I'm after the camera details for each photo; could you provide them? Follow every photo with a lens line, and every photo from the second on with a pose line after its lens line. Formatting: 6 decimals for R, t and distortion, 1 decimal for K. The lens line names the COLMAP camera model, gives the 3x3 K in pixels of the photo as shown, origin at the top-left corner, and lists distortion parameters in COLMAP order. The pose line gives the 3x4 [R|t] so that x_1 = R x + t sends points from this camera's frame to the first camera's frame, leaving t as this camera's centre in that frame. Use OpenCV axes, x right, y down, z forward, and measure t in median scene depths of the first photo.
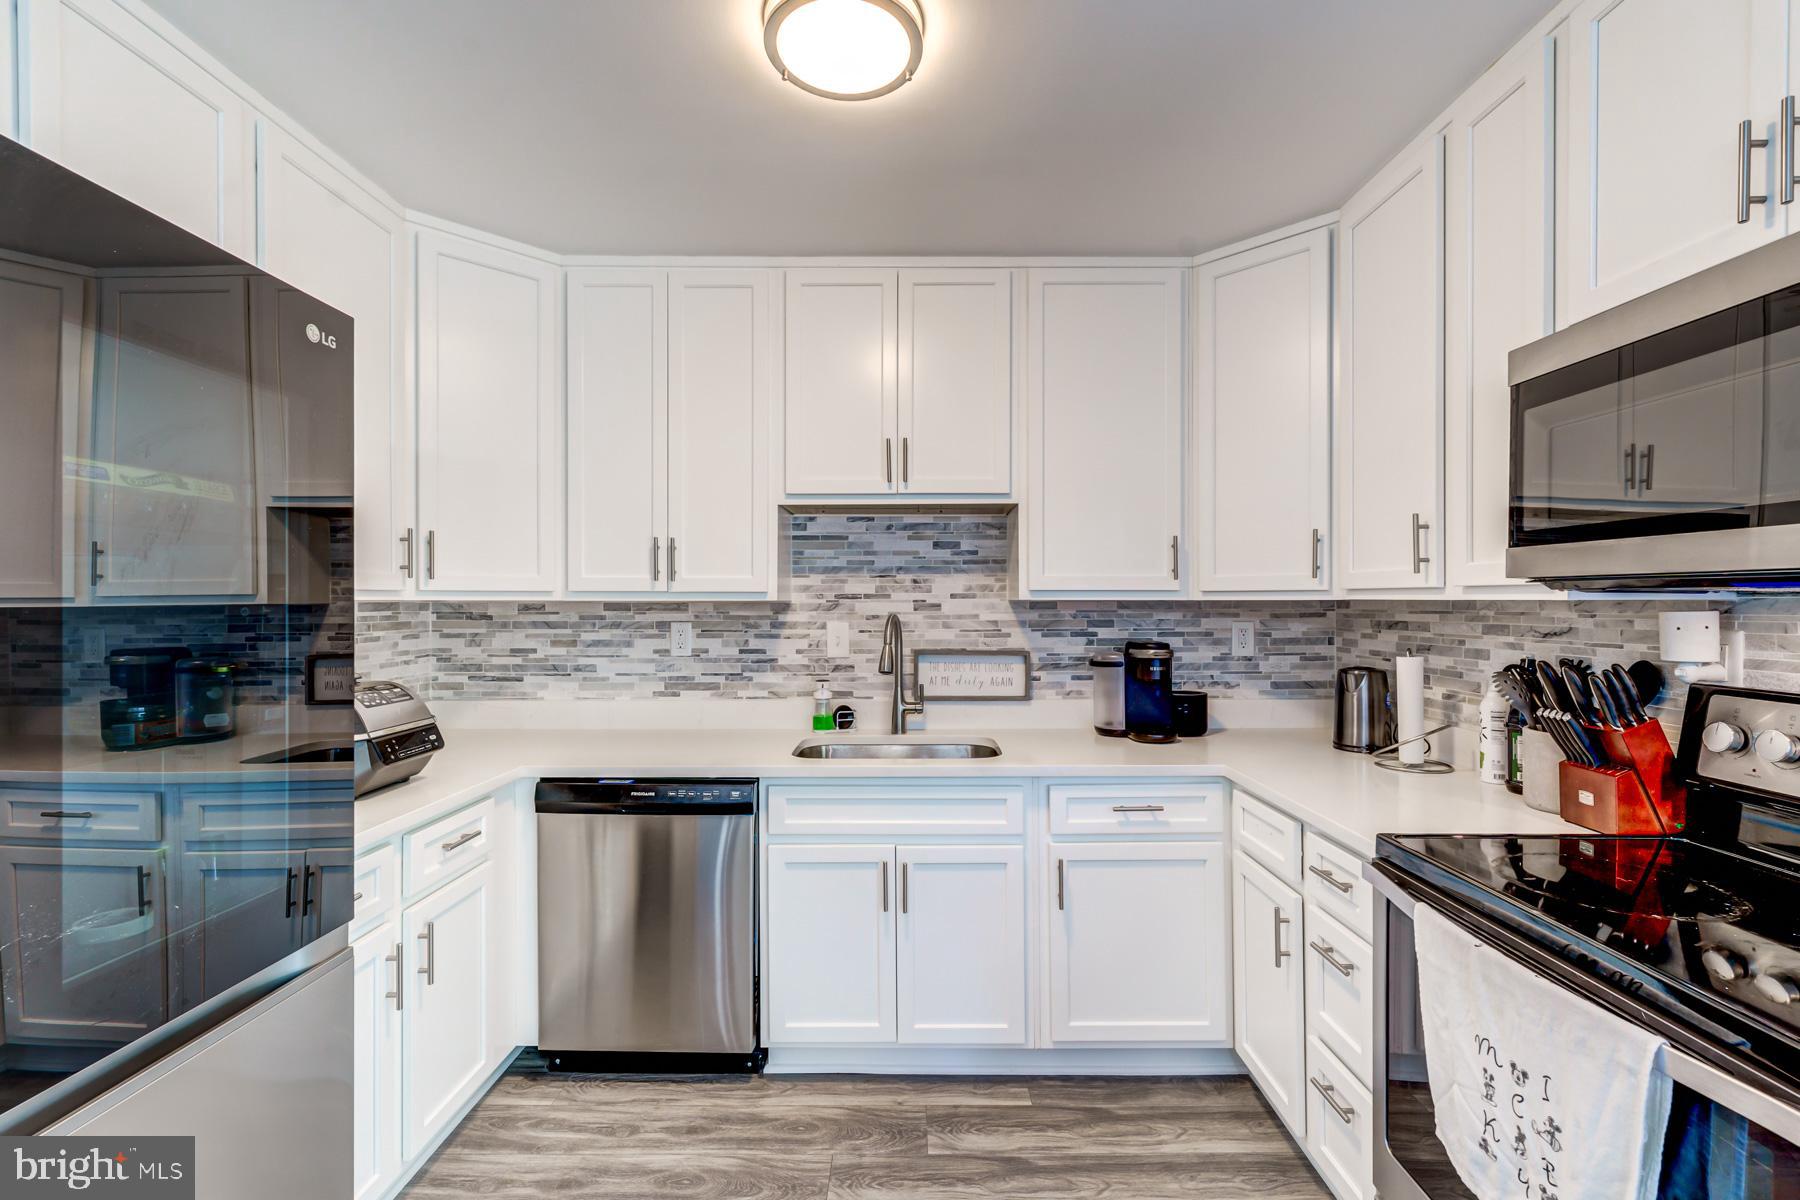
lens RADIAL K [[802.7, 0, 893.6], [0, 802.7, 602.5], [0, 0, 1]] dist [0.000494, 0.000639]
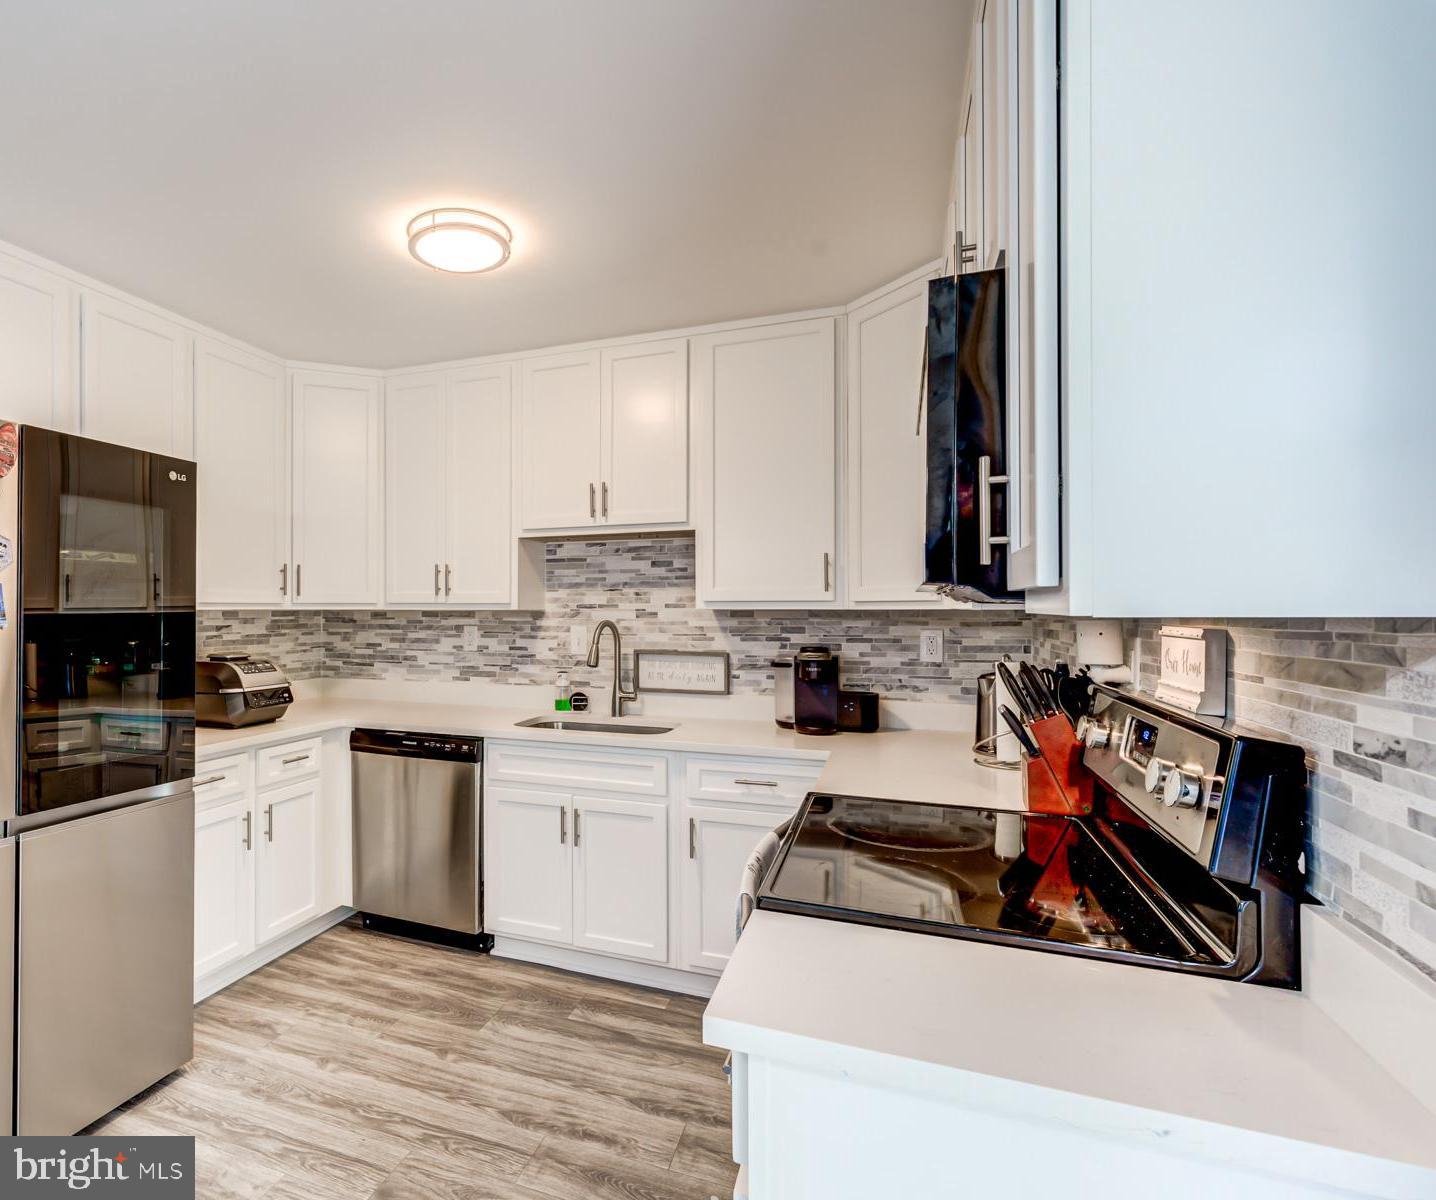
lens RADIAL K [[777.6, 0, 499.5], [0, 777.6, 604.7], [0, 0, 1]] dist [-0.001266, -0.000235]
pose [[0.907997, -0.002456, -0.418969, 0.342566], [-0.000912, 0.999969, -0.007839, -0.000550], [0.418975, 0.007500, 0.907967, -0.170803]]
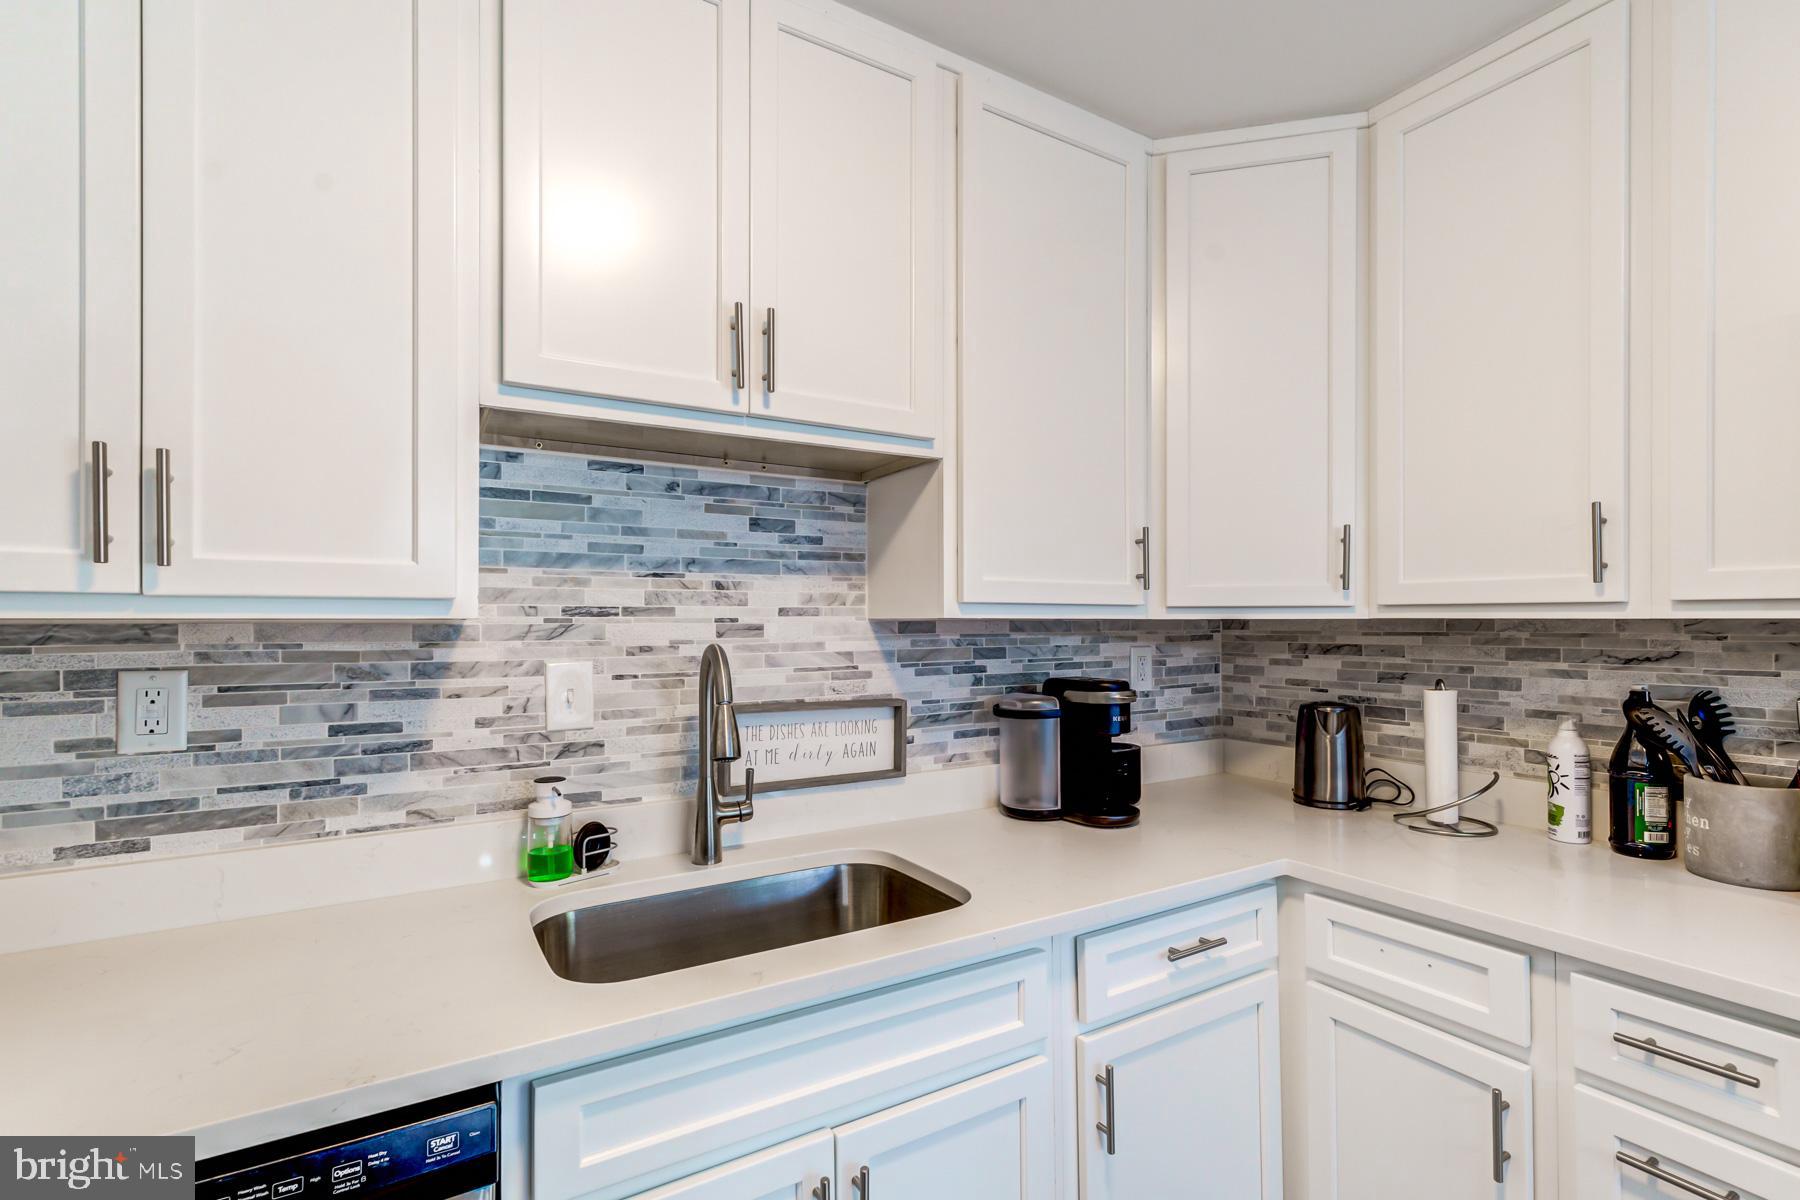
lens RADIAL K [[816.6, 0, 926.8], [0, 816.6, 618.8], [0, 0, 1]] dist [0.001451, 0.000785]
pose [[0.830780, 0.001974, 0.556597, -0.177457], [0.000874, 0.999988, -0.004852, 0.000030], [-0.556600, 0.004517, 0.830768, 0.449589]]
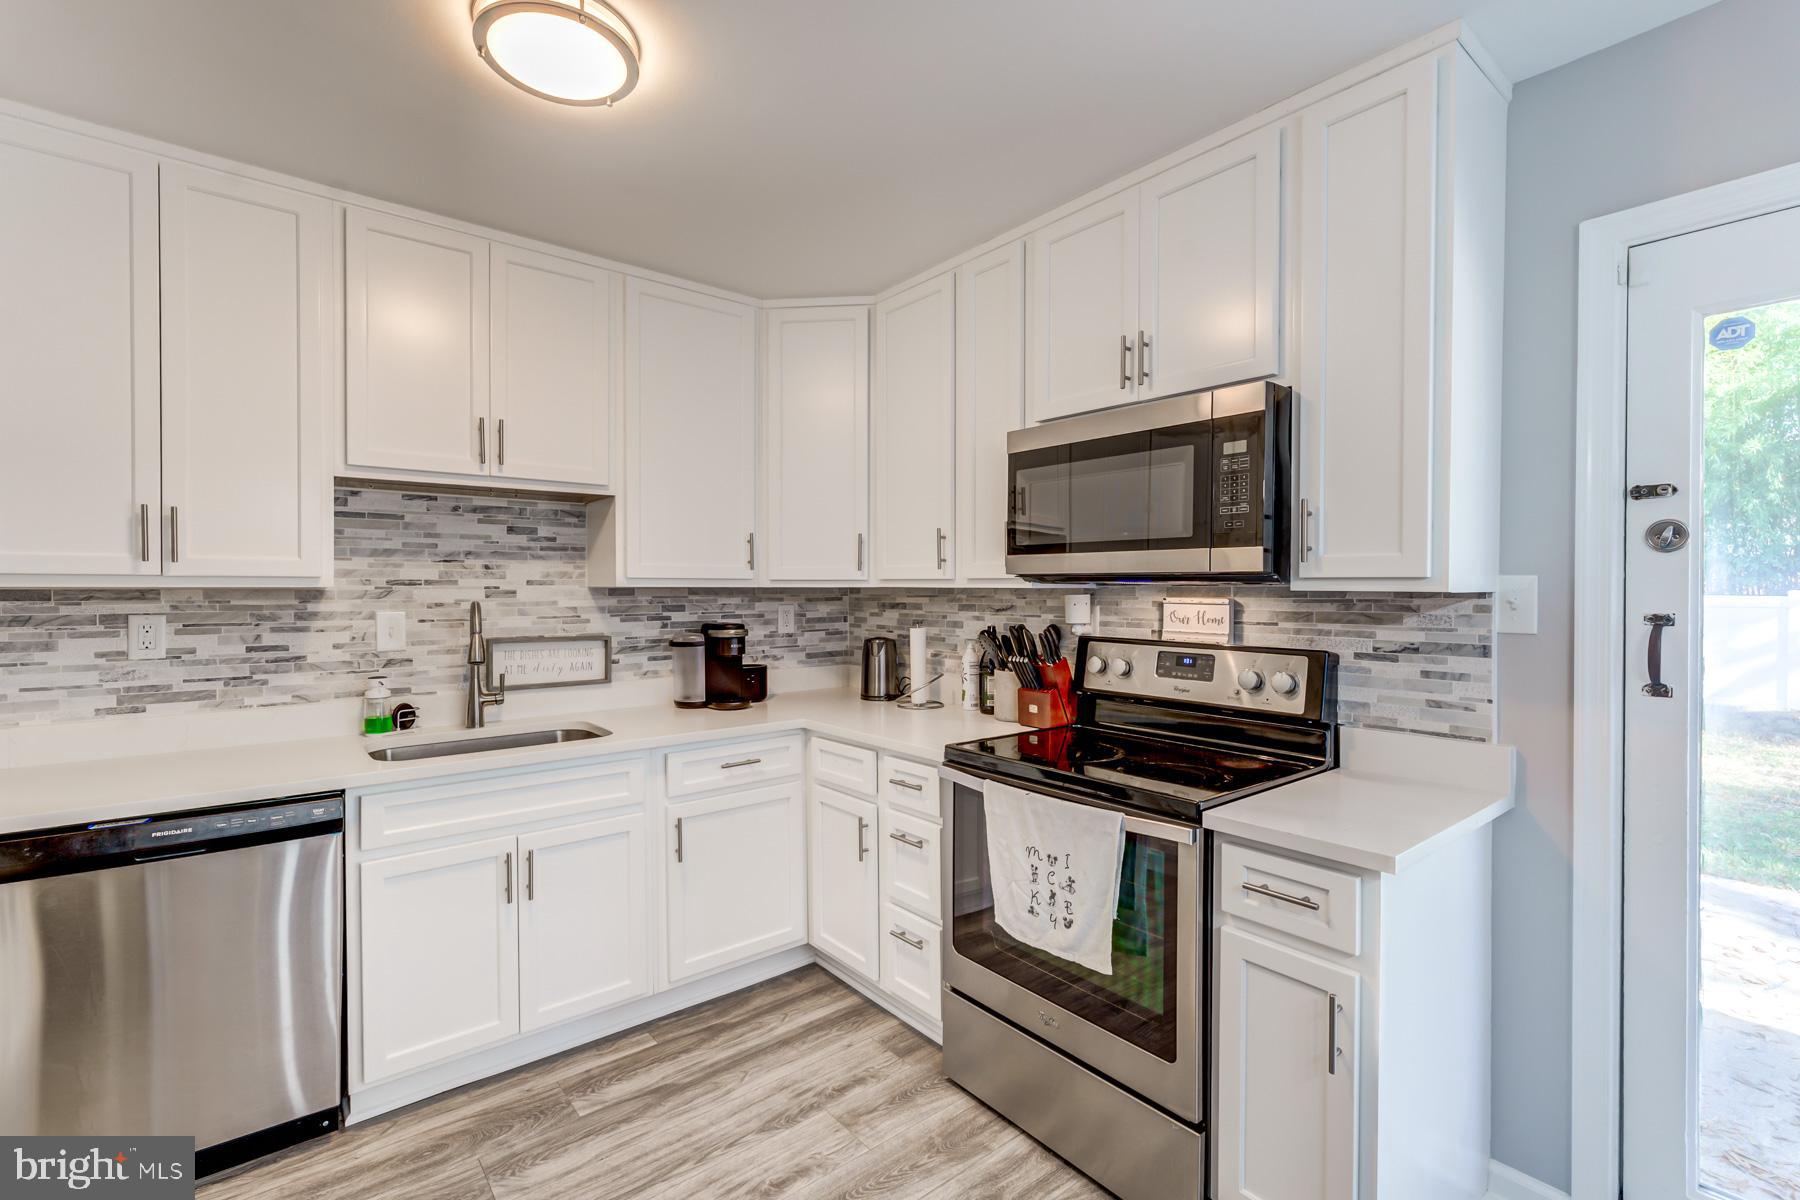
lens RADIAL K [[811.1, 0, 888.1], [0, 811.1, 592.6], [0, 0, 1]] dist [0.002871, 0.001144]
pose [[0.775581, -0.003022, 0.631241, -0.217962], [-0.000362, 0.999986, 0.005232, -0.001246], [-0.631248, -0.004286, 0.775569, -0.050462]]
